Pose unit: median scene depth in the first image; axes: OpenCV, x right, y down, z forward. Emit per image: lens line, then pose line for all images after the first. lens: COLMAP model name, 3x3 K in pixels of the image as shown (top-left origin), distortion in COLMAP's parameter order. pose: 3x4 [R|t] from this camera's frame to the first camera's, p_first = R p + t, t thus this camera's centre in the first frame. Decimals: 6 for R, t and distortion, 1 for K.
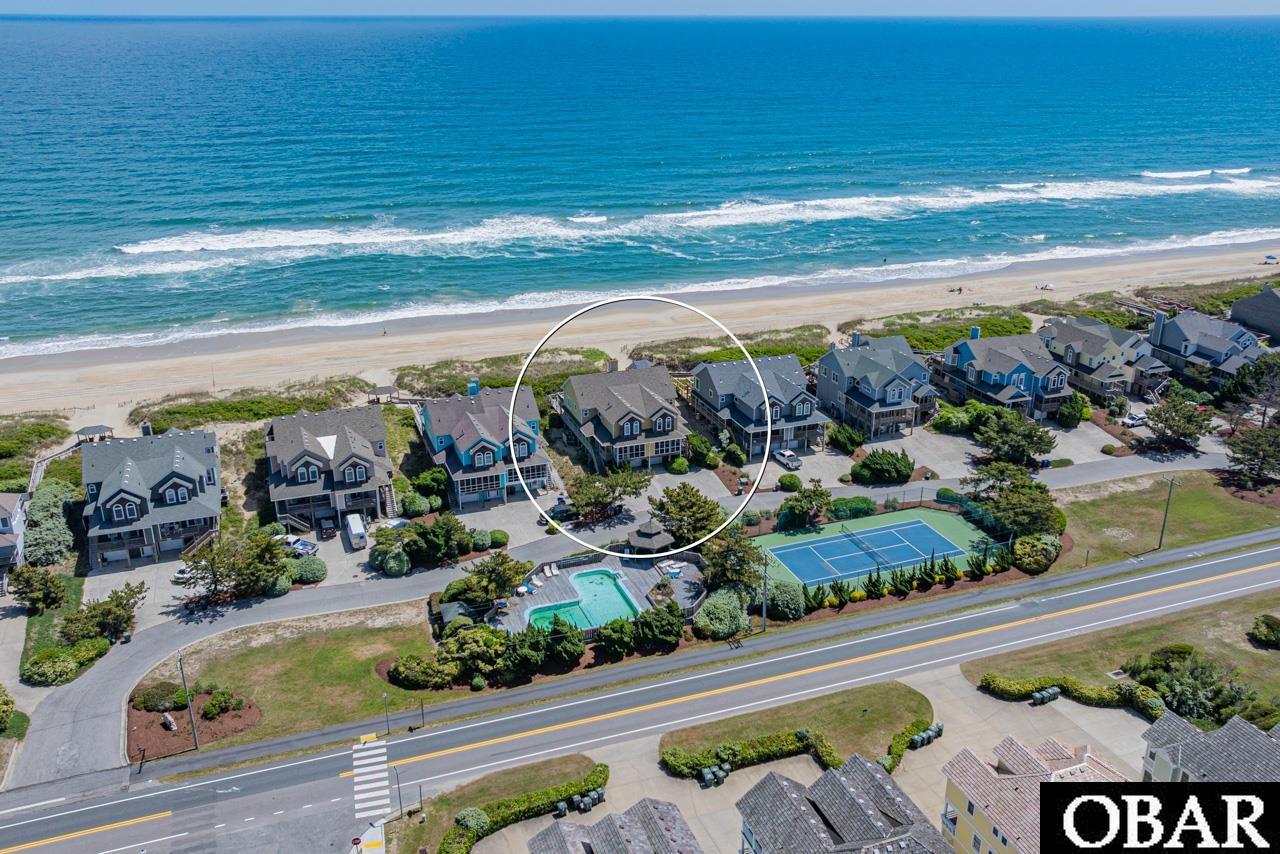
lens RADIAL K [[1068.5, 0, 644.7], [0, 1068.5, 421.8], [0, 0, 1]] dist [-0.013133, 0.018690]
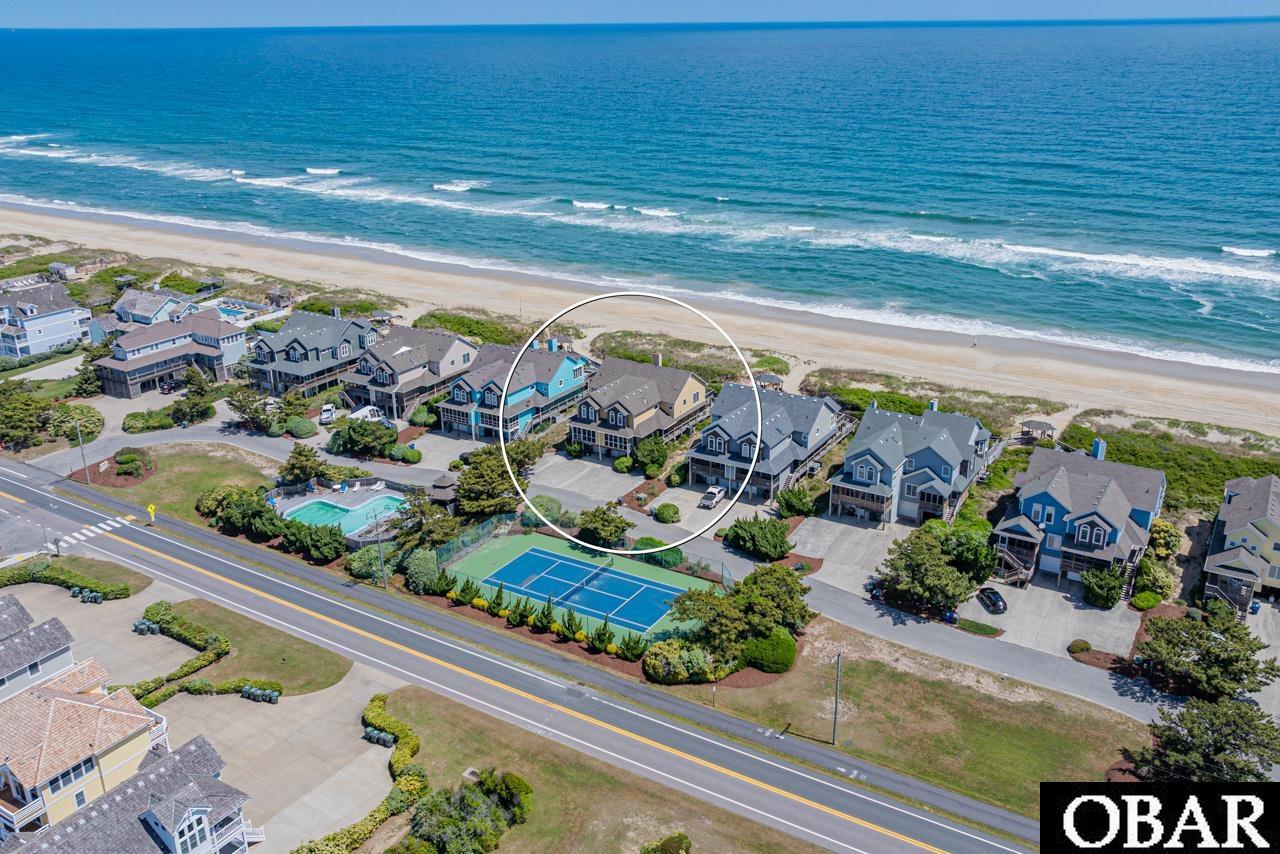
lens RADIAL K [[1032.4, 0, 638.0], [0, 1032.4, 480.1], [0, 0, 1]] dist [-0.007445, 0.001676]
pose [[0.615736, 0.314032, -0.722670, 0.744301], [-0.273686, 0.945284, 0.177580, -0.120066], [0.738895, 0.088442, 0.667992, 0.372205]]
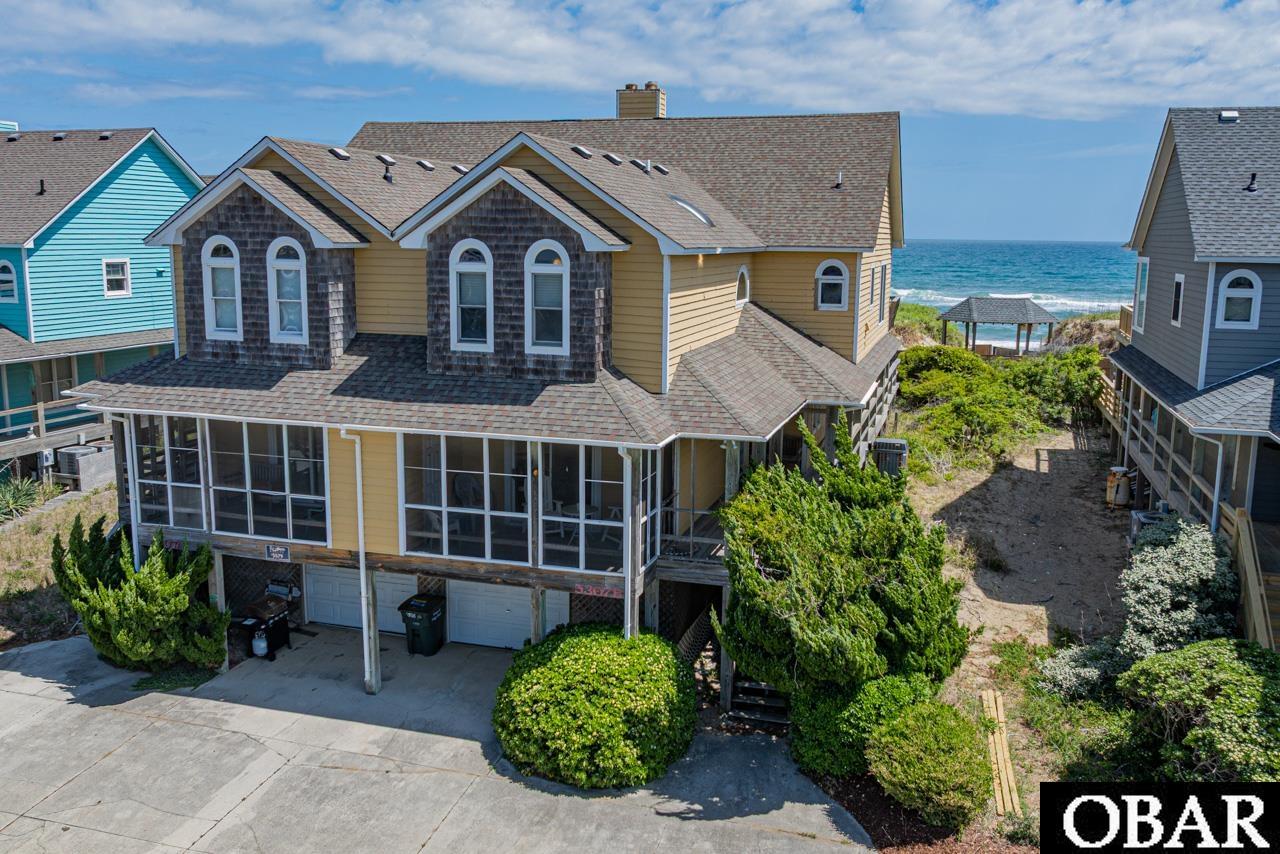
lens RADIAL K [[1076.7, 0, 646.6], [0, 1076.7, 423.1], [0, 0, 1]] dist [-0.005502, -0.002089]
pose [[0.798227, 0.108134, -0.592571, 0.099907], [-0.225663, 0.965794, -0.127741, 0.026346], [0.558489, 0.235687, 0.795325, 0.914475]]
